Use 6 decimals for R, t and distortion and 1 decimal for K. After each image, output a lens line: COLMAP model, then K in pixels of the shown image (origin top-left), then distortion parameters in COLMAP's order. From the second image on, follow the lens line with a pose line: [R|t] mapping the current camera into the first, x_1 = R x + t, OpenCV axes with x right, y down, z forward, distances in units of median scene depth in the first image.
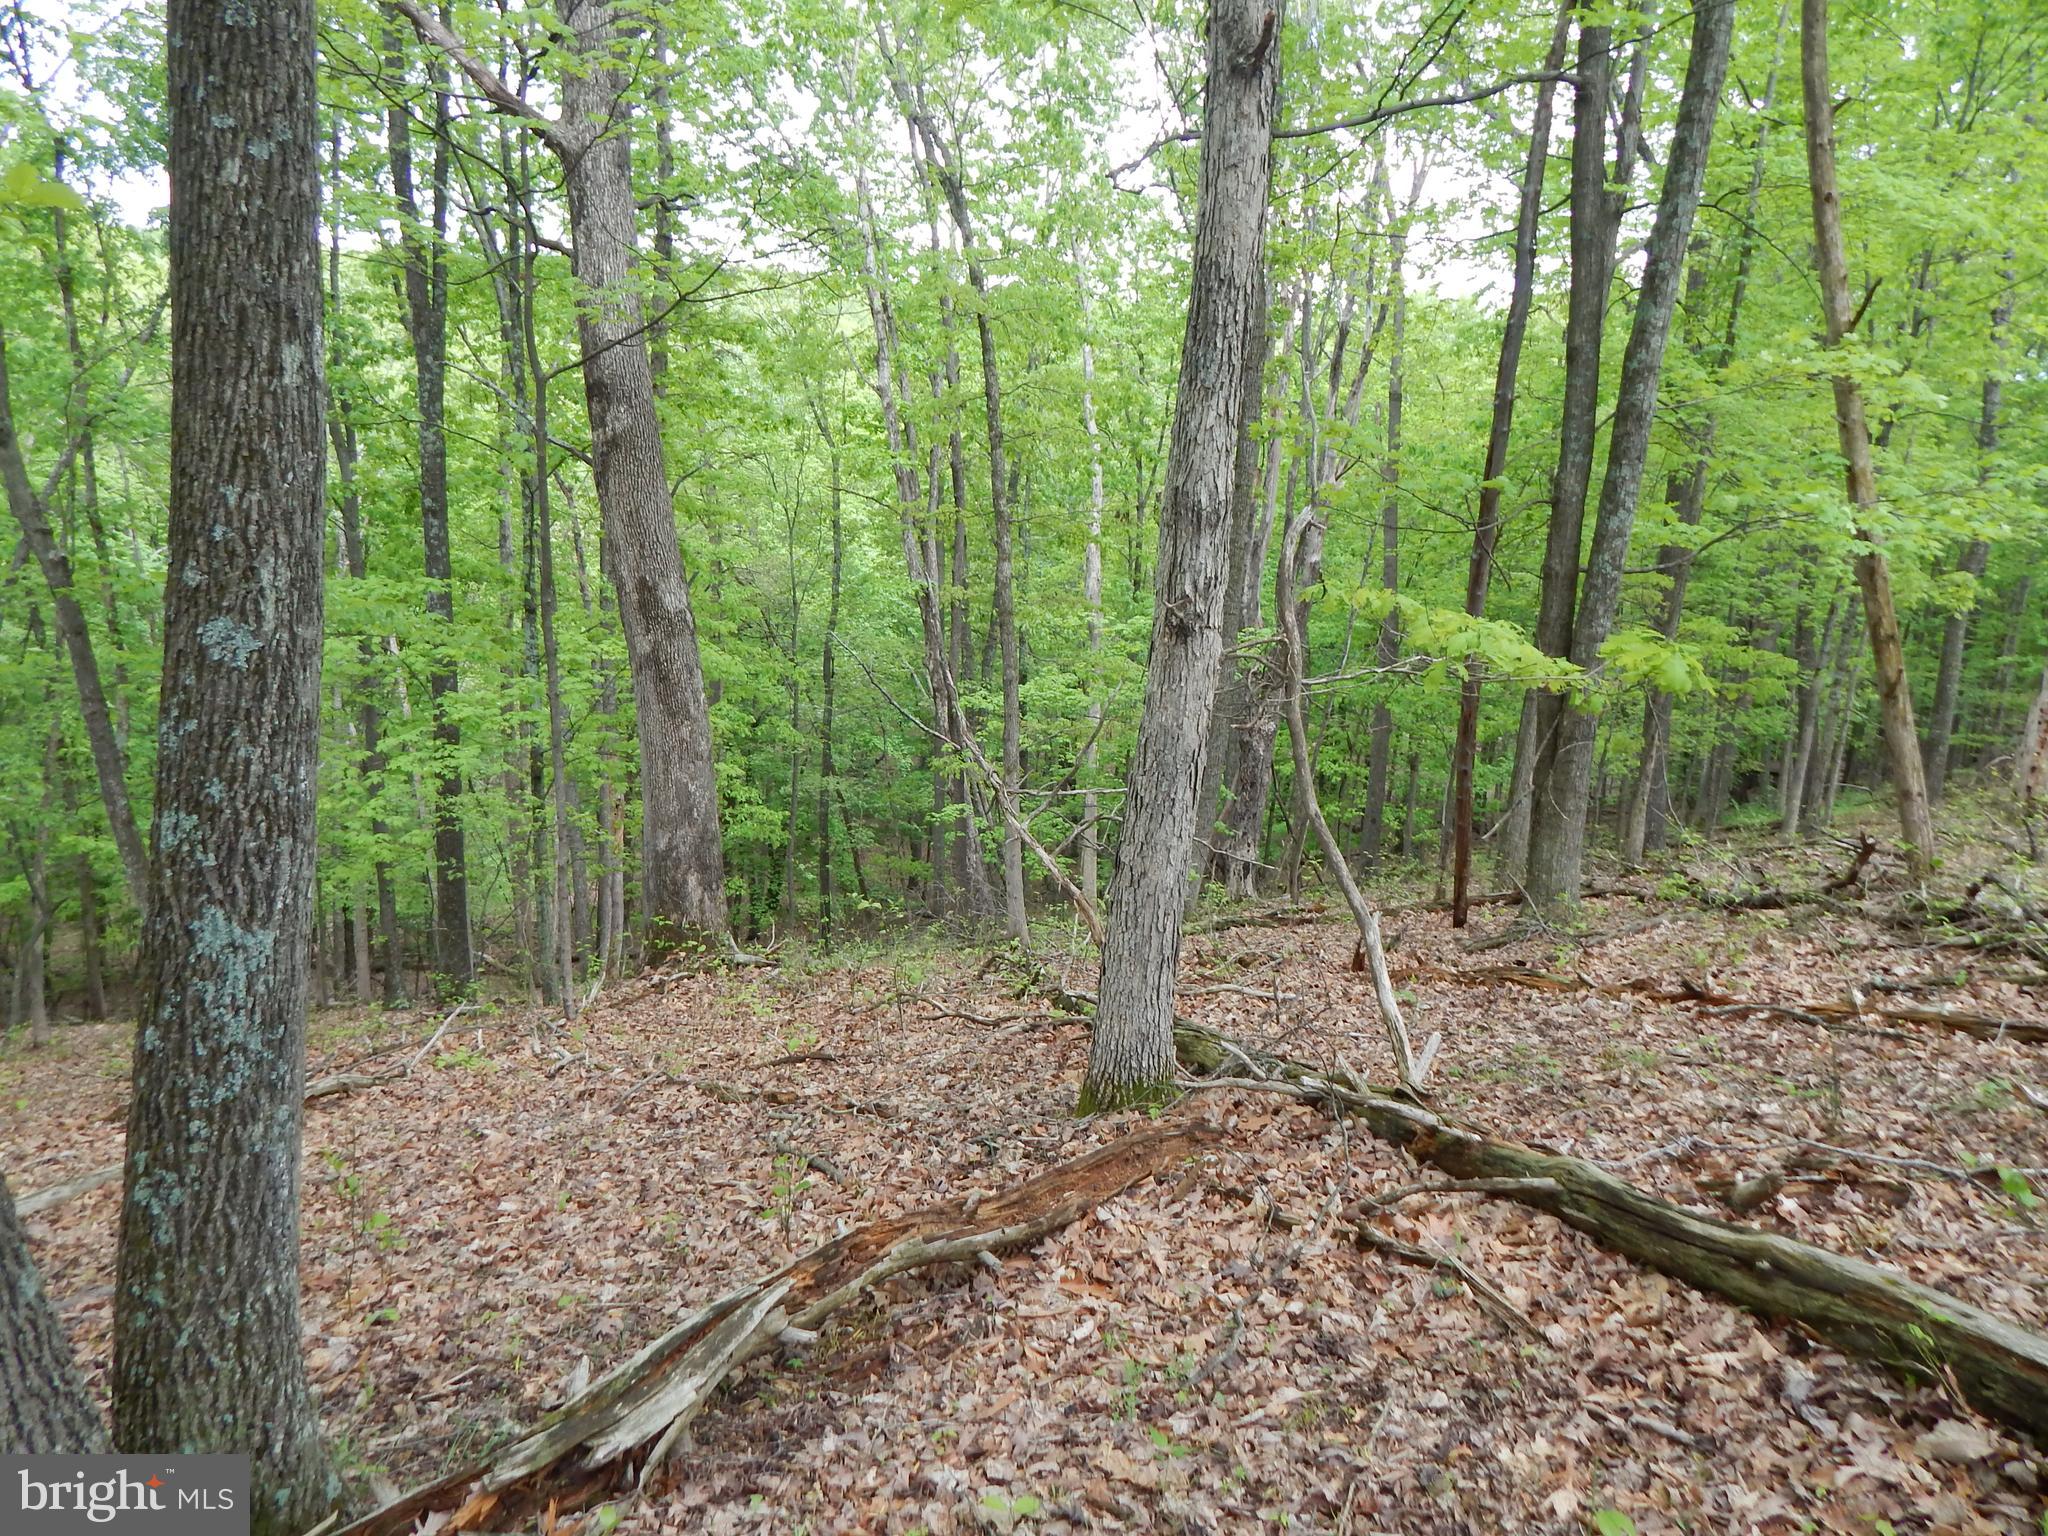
lens RADIAL K [[1339.4, 0, 1028.2], [0, 1339.4, 756.3], [0, 0, 1]] dist [0.003432, -0.005457]
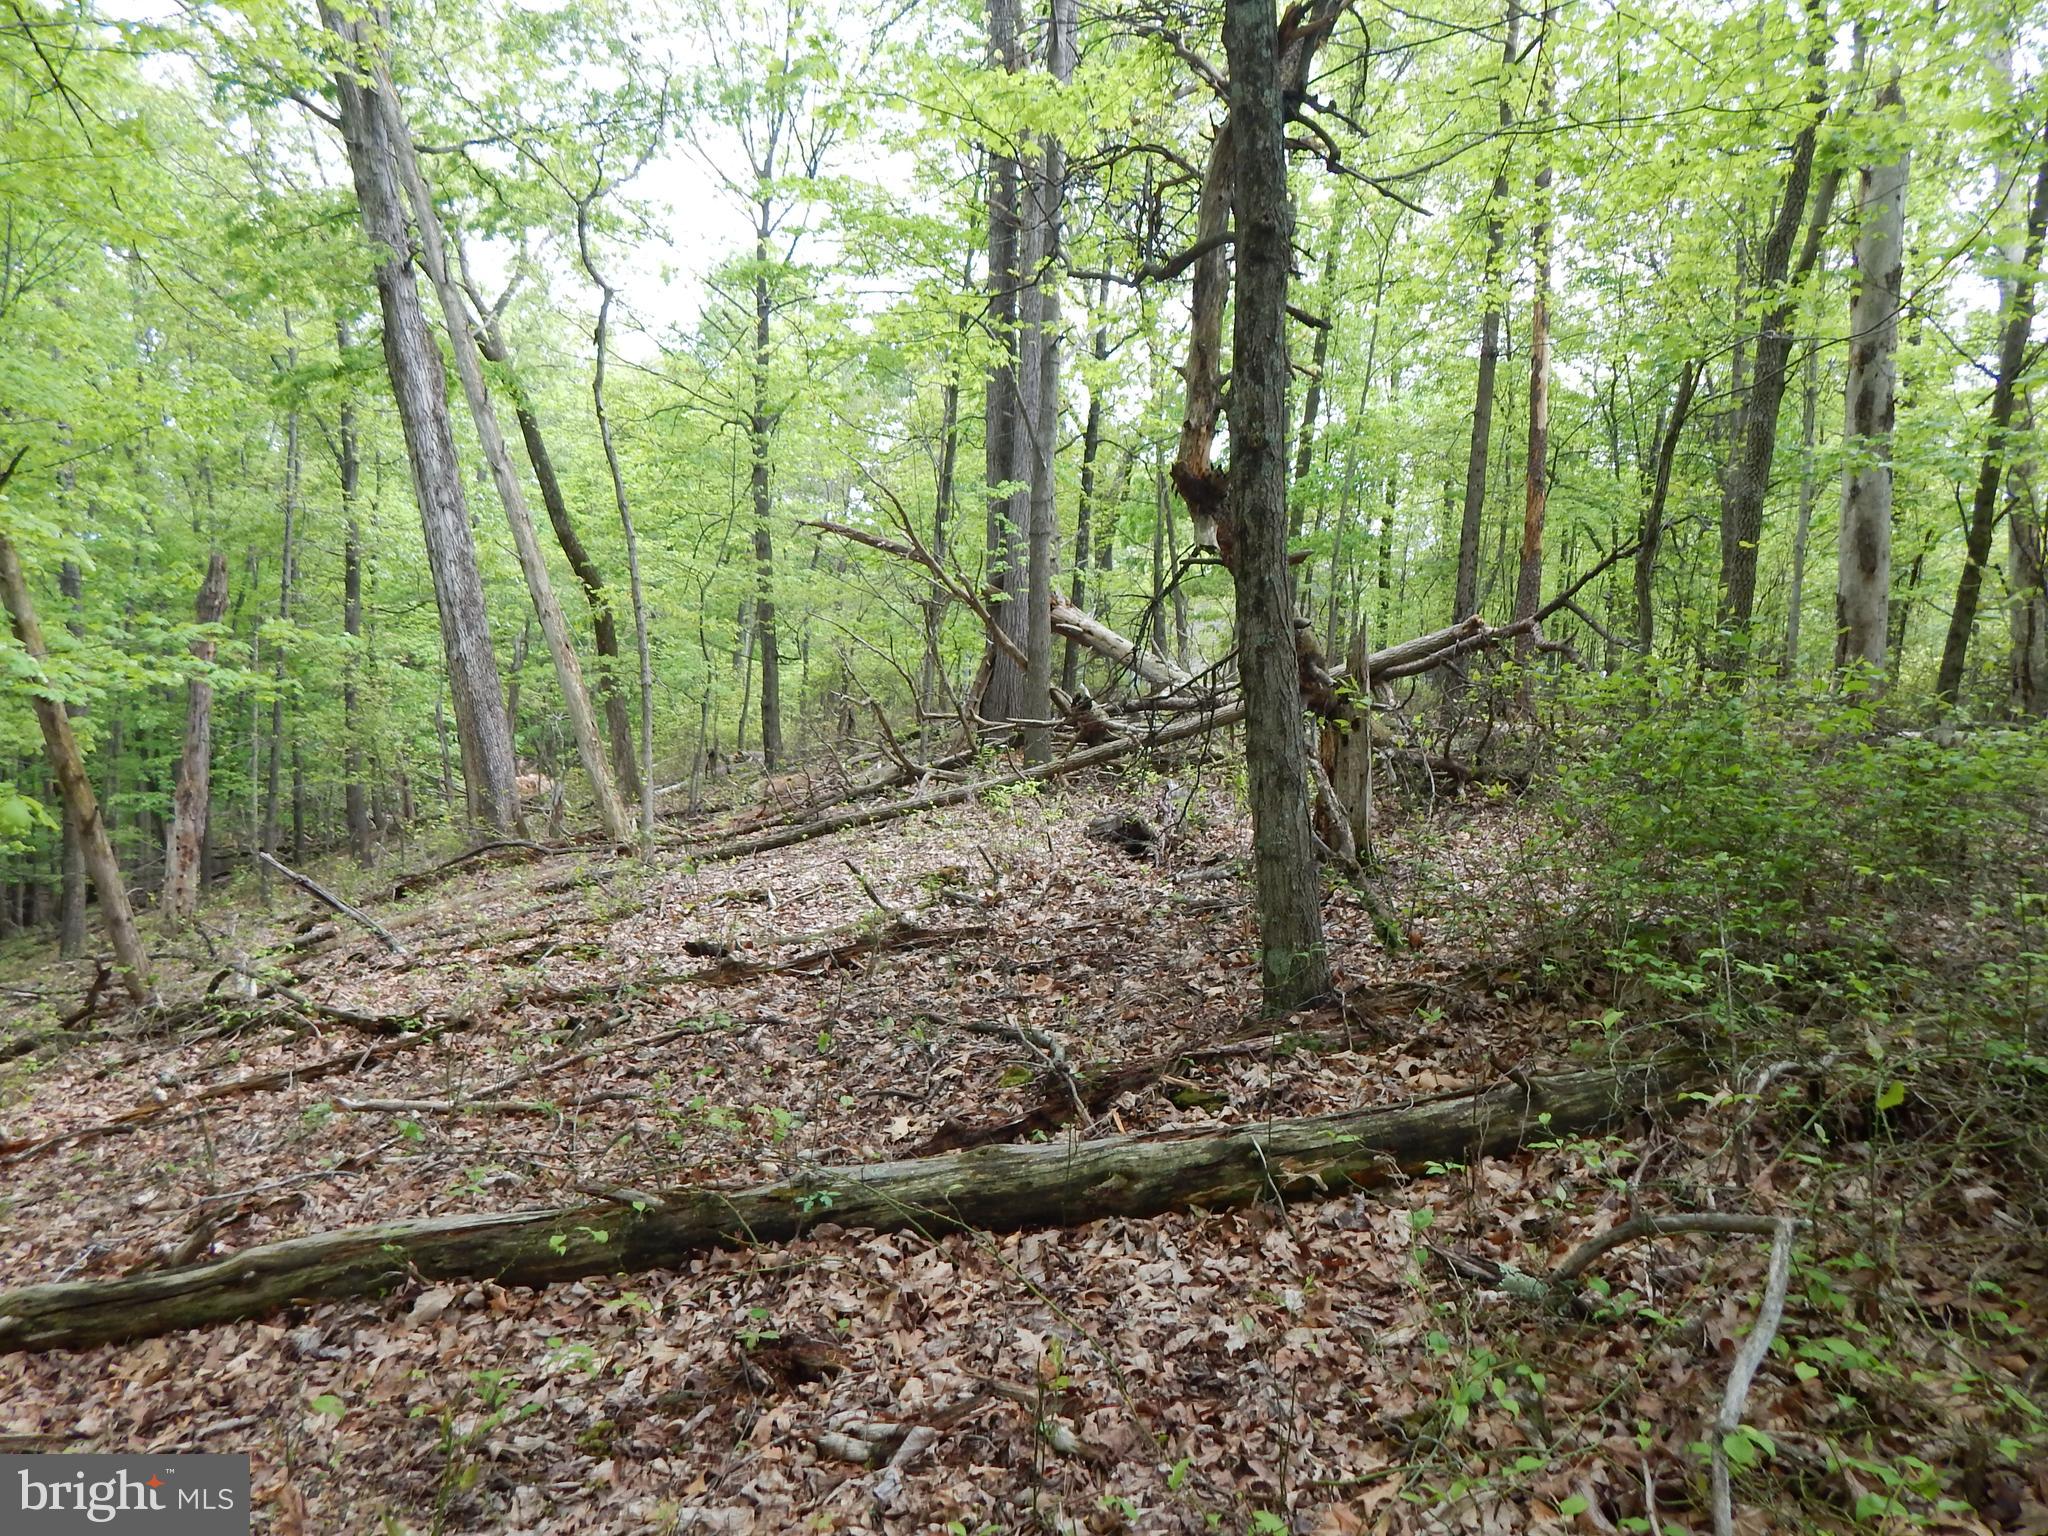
lens RADIAL K [[1339.4, 0, 1024.4], [0, 1339.4, 766.9], [0, 0, 1]] dist [0.003432, -0.005457]
pose [[0.310314, -0.063786, 0.948492, -0.364612], [0.159781, 0.987052, 0.014104, 0.019833], [-0.937110, 0.147175, 0.316488, -0.114437]]
